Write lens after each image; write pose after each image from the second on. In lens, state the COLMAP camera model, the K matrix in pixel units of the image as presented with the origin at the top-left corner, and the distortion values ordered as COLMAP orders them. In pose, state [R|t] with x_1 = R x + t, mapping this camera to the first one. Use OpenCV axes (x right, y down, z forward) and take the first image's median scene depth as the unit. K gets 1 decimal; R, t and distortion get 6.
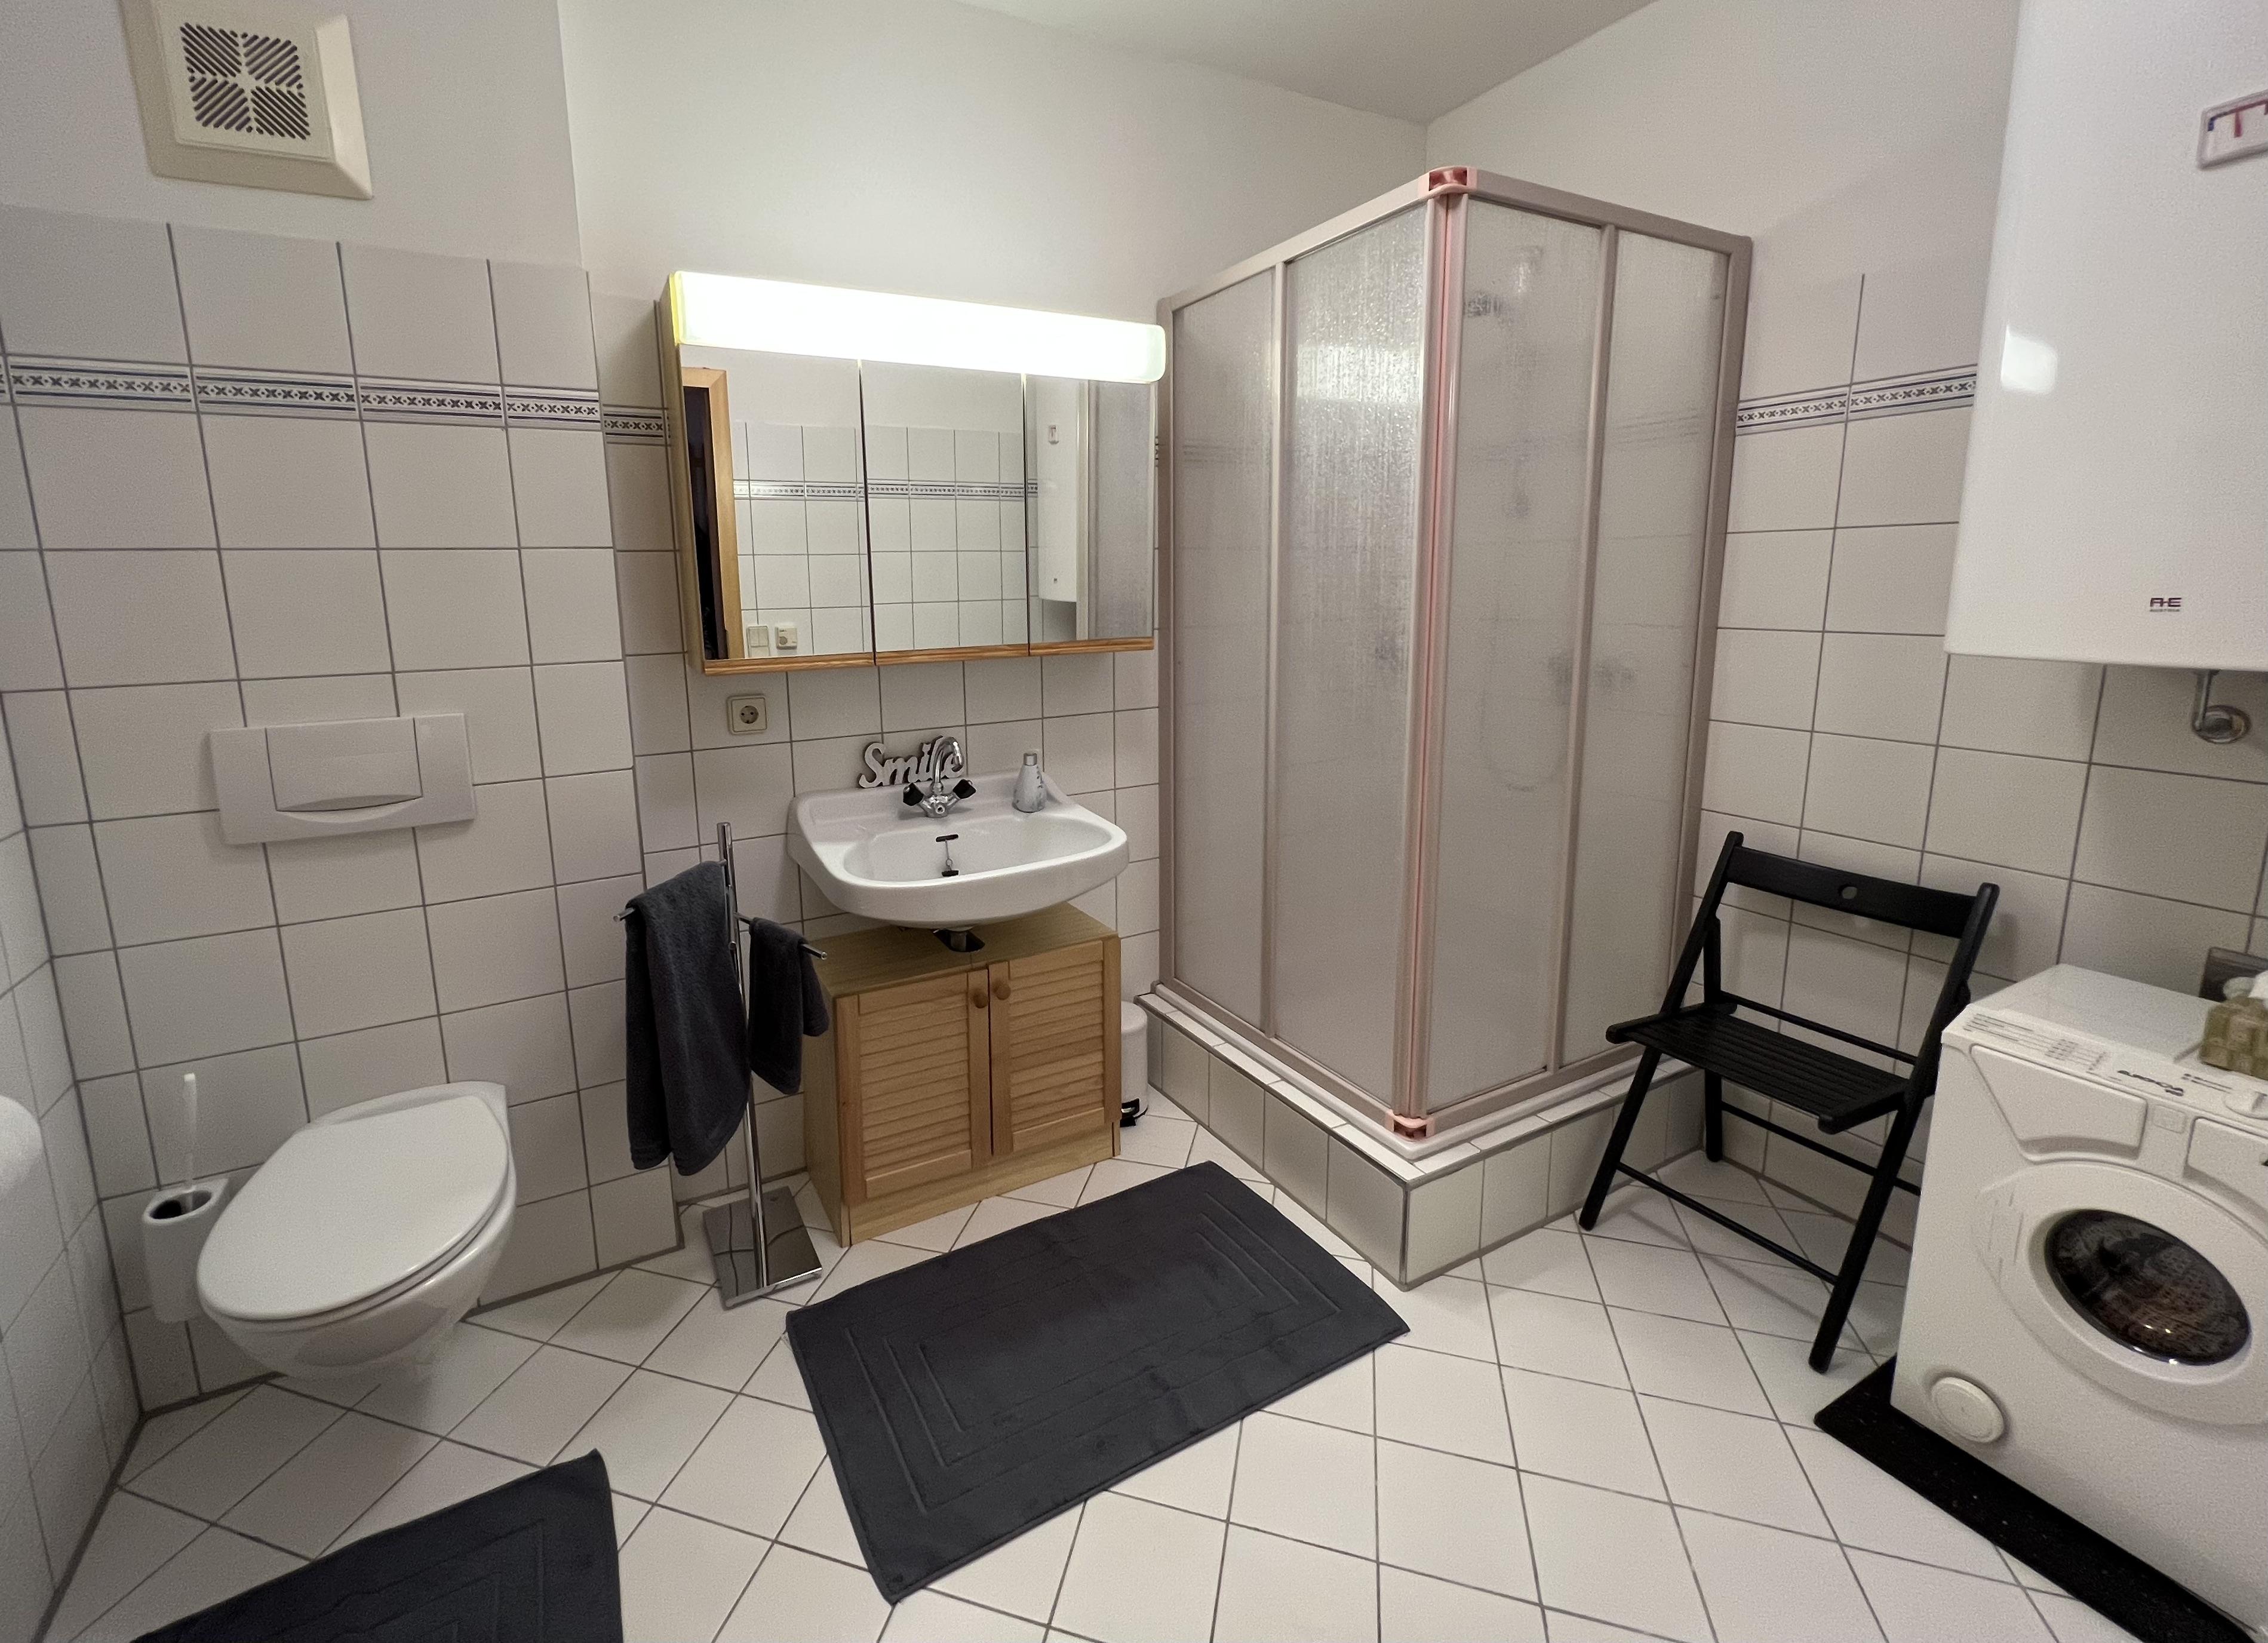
lens RADIAL K [[967.1, 0, 1047.3], [0, 967.1, 743.6], [0, 0, 1]] dist [-0.001037, -0.000308]
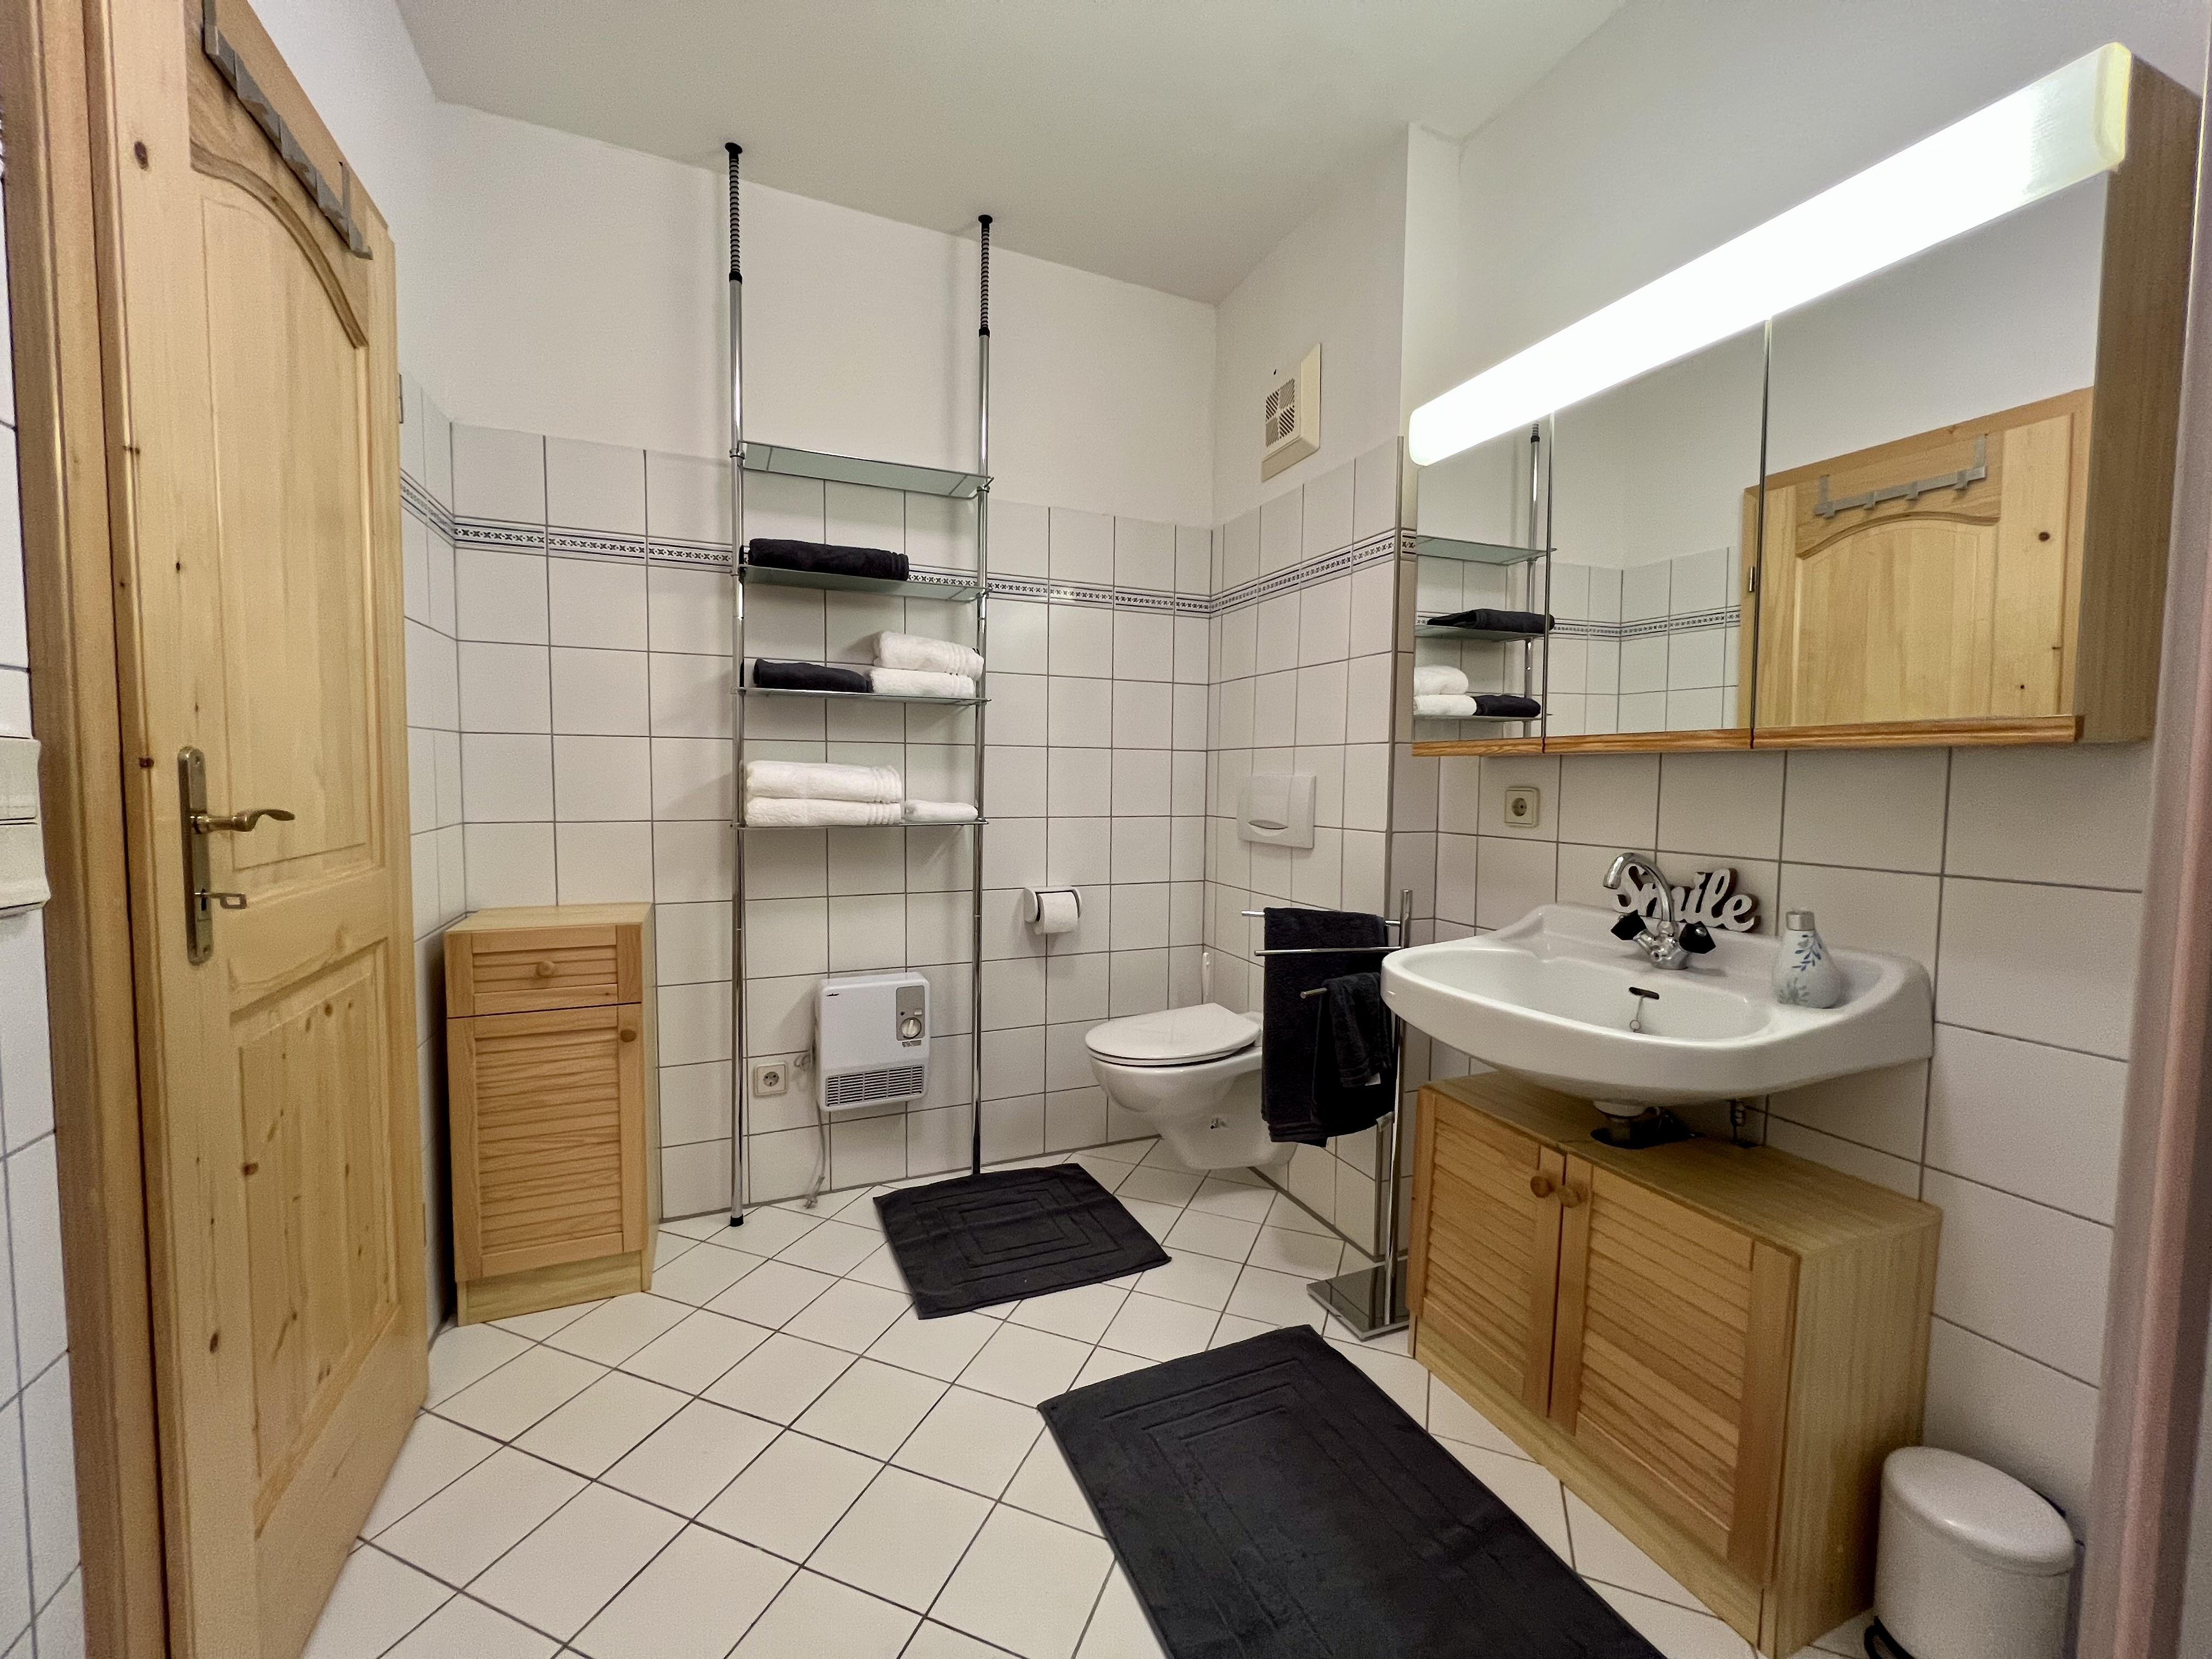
lens RADIAL K [[886.3, 0, 1106.0], [0, 886.3, 829.5], [0, 0, 1]] dist [-0.000342, -0.000110]
pose [[-0.072133, 0.083022, -0.993934, 0.729771], [-0.171482, 0.980658, 0.094358, -0.023375], [0.982543, 0.177248, -0.056501, 0.748614]]
